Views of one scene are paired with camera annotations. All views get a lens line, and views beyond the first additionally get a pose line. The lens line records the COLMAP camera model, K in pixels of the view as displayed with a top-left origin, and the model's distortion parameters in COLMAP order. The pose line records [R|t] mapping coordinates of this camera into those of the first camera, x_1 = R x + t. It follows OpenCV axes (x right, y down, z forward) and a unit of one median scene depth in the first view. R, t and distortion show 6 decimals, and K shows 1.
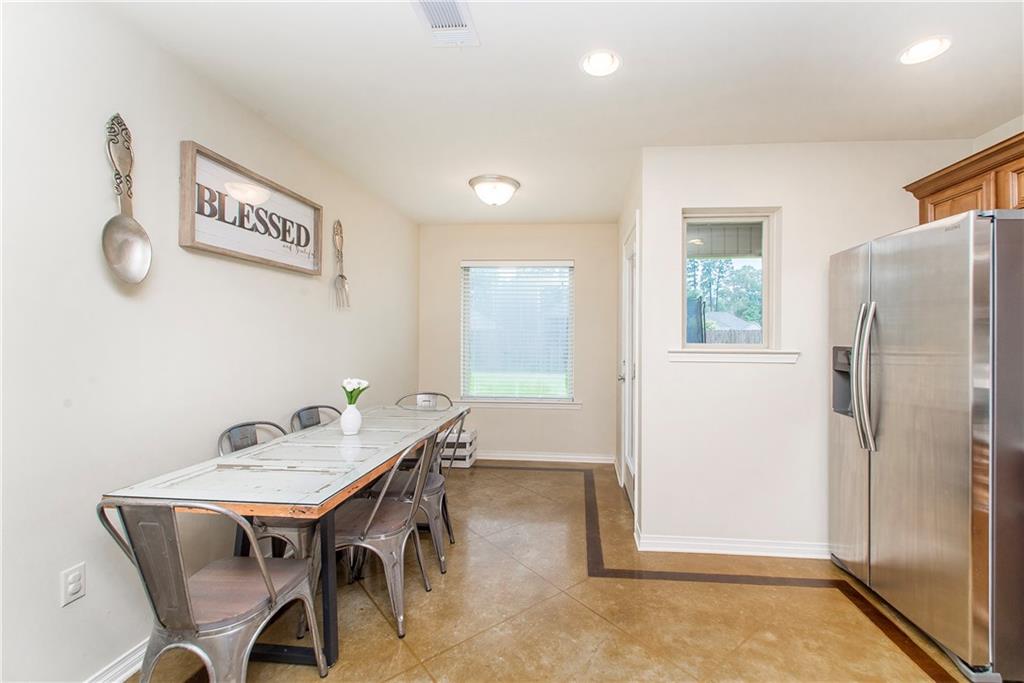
lens RADIAL K [[455.2, 0, 531.5], [0, 455.2, 334.9], [0, 0, 1]] dist [0.028072, -0.011806]
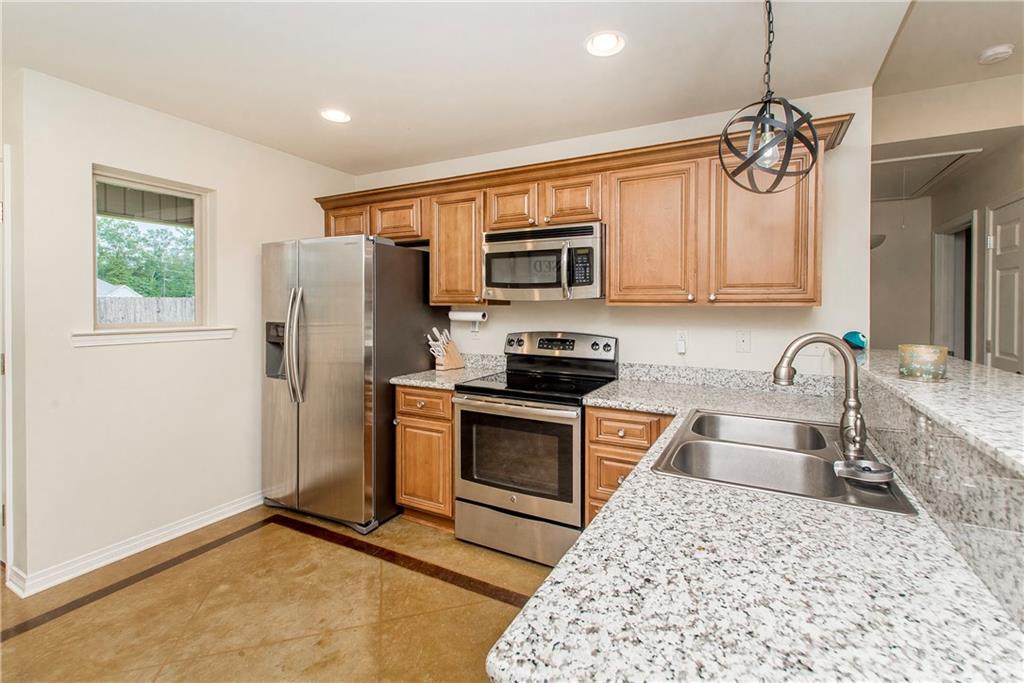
lens RADIAL K [[447.9, 0, 556.8], [0, 447.9, 314.8], [0, 0, 1]] dist [0.018451, -0.009598]
pose [[0.344606, -0.022641, 0.938474, -0.170141], [-0.007200, 0.999616, 0.026760, -0.030114], [-0.938720, -0.015979, 0.344311, -0.092504]]
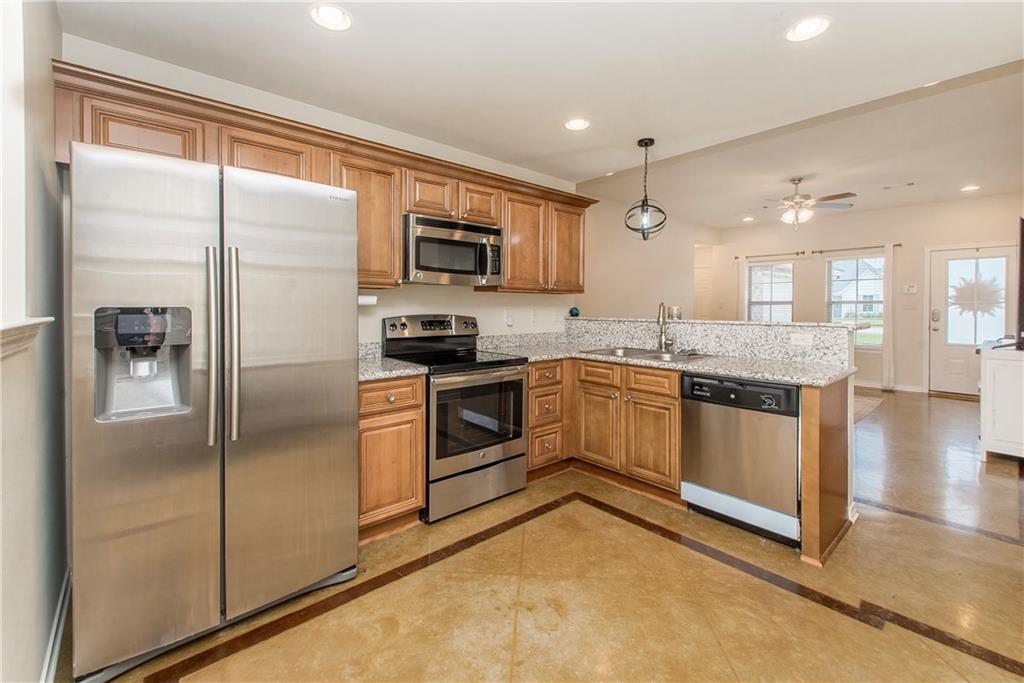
lens RADIAL K [[420.5, 0, 536.3], [0, 420.5, 310.2], [0, 0, 1]] dist [0.002290, 0.000123]
pose [[-0.749498, -0.017347, 0.661779, -0.091412], [-0.011315, 0.999846, 0.013394, 0.015733], [-0.661910, 0.002550, -0.749579, 1.049561]]
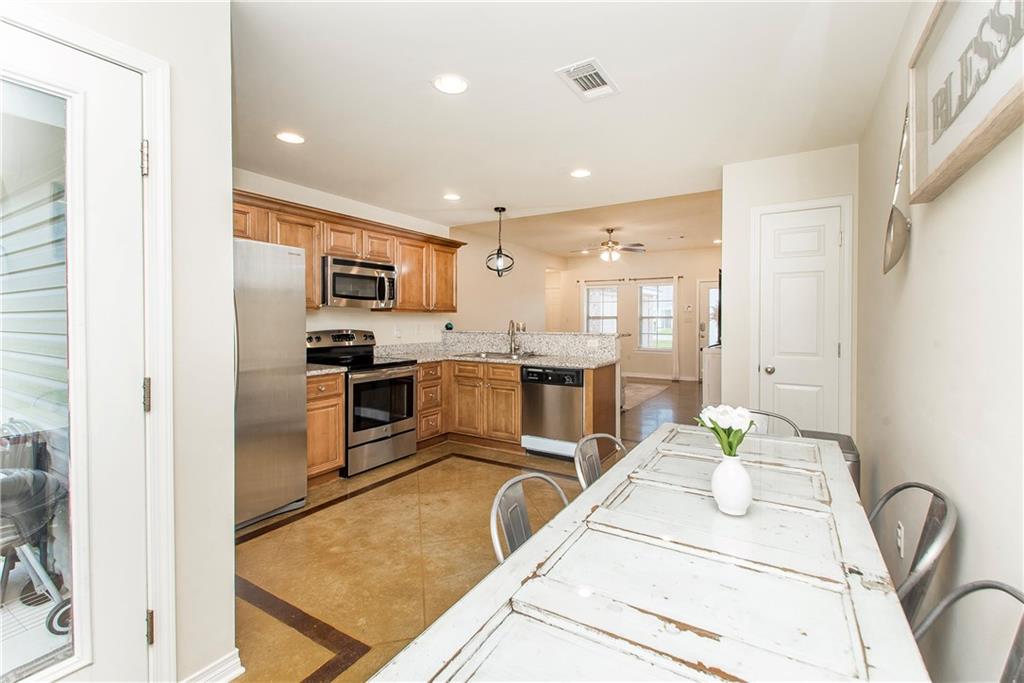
lens RADIAL K [[410.5, 0, 539.8], [0, 410.5, 325.6], [0, 0, 1]] dist [0.001403, 0.000031]
pose [[-0.919773, -0.017850, 0.392044, -0.366905], [-0.012103, 0.999780, 0.017127, -0.002963], [-0.392264, 0.011008, -0.919787, 1.471708]]
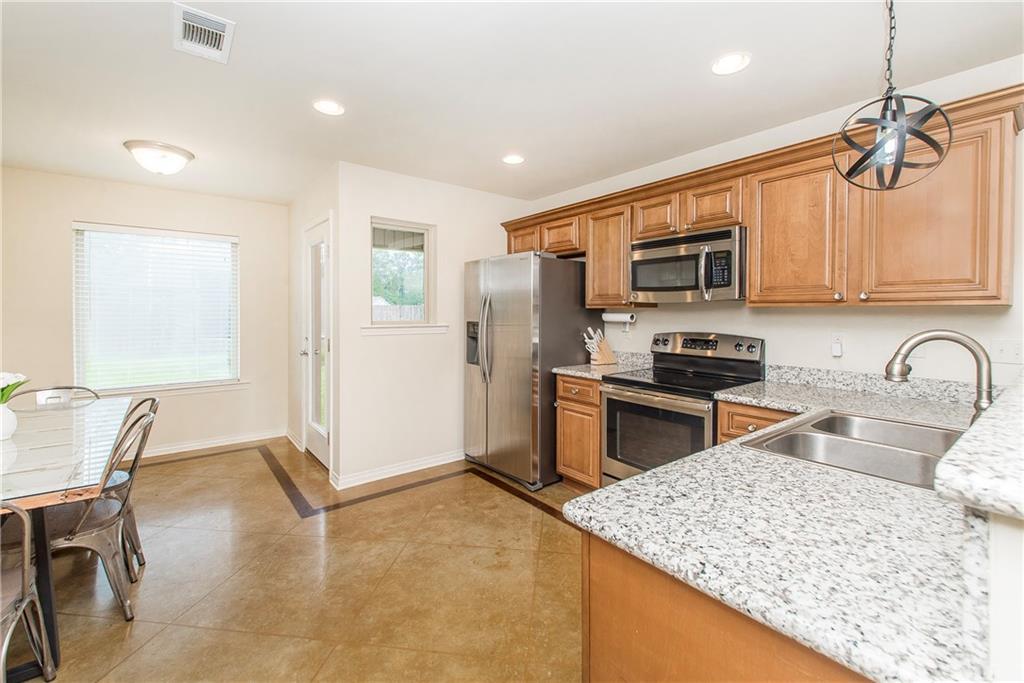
lens RADIAL K [[457.3, 0, 533.7], [0, 457.3, 321.9], [0, 0, 1]] dist [0.002459, -0.000269]
pose [[0.709365, -0.022121, 0.704494, -0.275923], [0.000070, 0.999510, 0.031314, -0.021905], [-0.704841, -0.022163, 0.709019, -0.256654]]
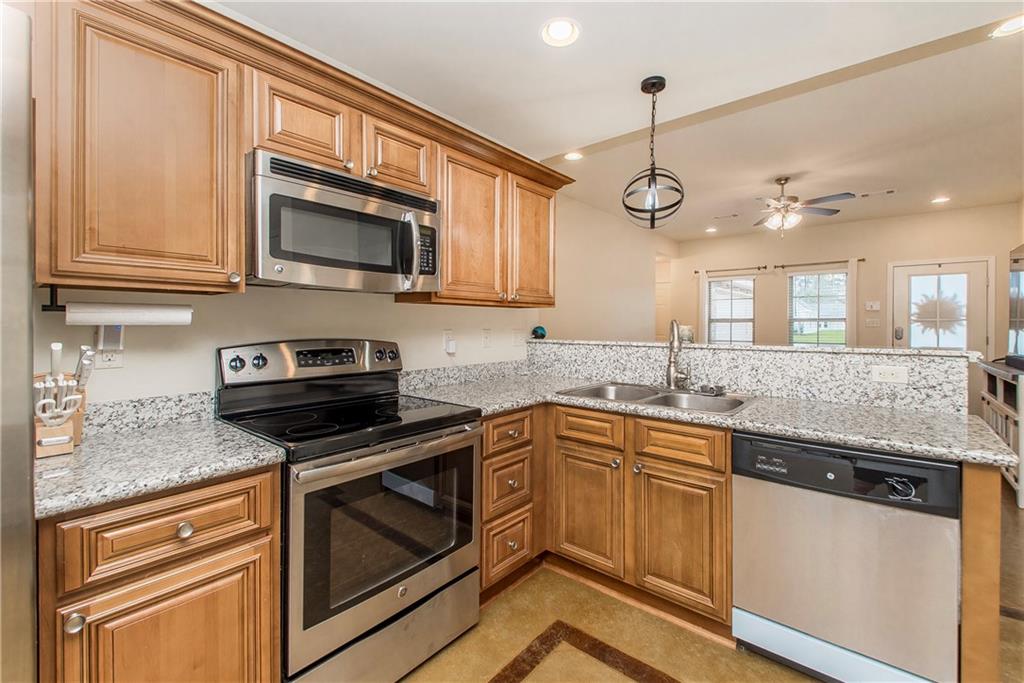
lens RADIAL K [[423.0, 0, 532.1], [0, 423.0, 325.8], [0, 0, 1]] dist [0.001721, 0.000074]
pose [[-0.828611, -0.012402, 0.559687, 0.228985], [-0.010202, 0.999923, 0.007054, 0.015190], [-0.559732, 0.000135, -0.828674, 0.732732]]
